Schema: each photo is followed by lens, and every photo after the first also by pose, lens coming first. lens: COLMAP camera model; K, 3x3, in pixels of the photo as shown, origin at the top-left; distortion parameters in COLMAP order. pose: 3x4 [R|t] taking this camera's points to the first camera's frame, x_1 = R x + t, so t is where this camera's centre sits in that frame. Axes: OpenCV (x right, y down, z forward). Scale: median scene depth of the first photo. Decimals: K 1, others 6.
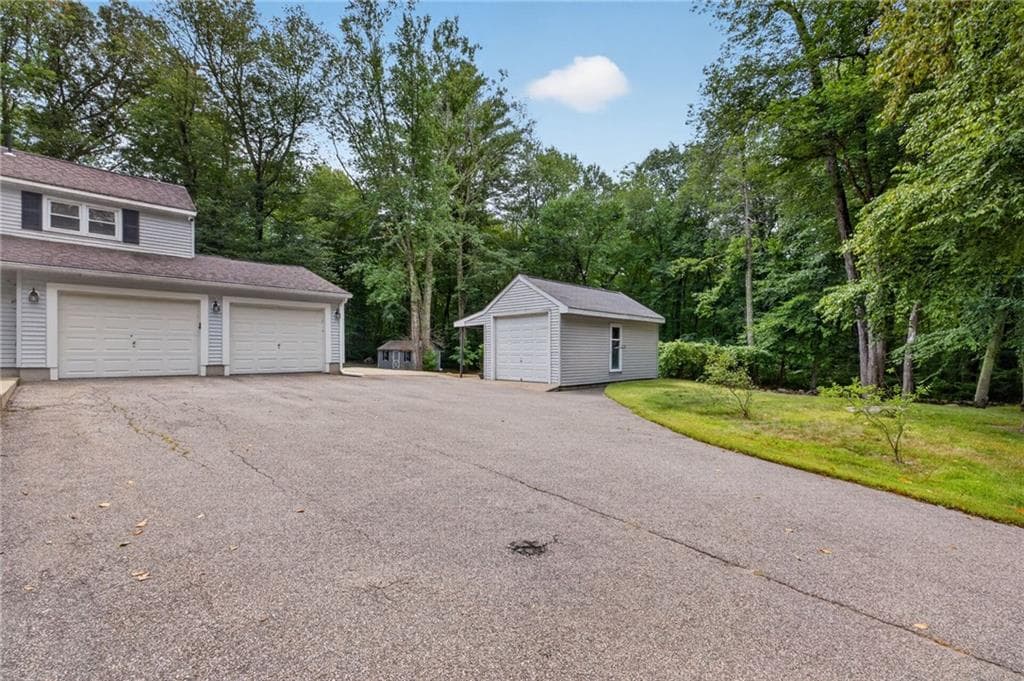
lens RADIAL K [[445.6, 0, 513.9], [0, 445.6, 368.9], [0, 0, 1]] dist [0.002969, -0.000220]
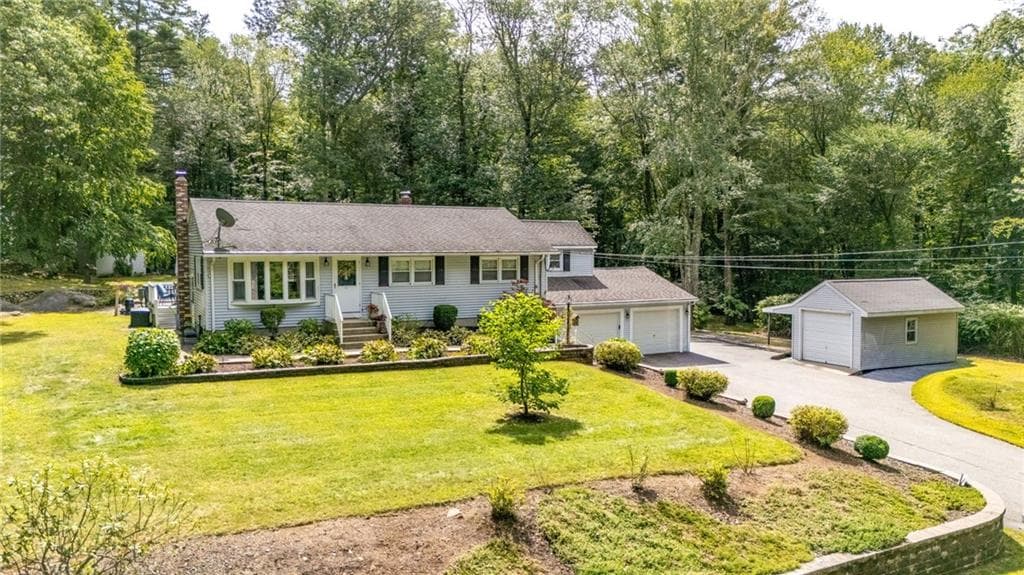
lens RADIAL K [[749.0, 0, 517.4], [0, 749.0, 286.0], [0, 0, 1]] dist [0.086733, -0.101371]
pose [[0.954068, 0.012278, -0.299340, -0.196077], [-0.007893, 0.999843, 0.015853, -0.241126], [0.299487, -0.012763, 0.954015, -1.456982]]
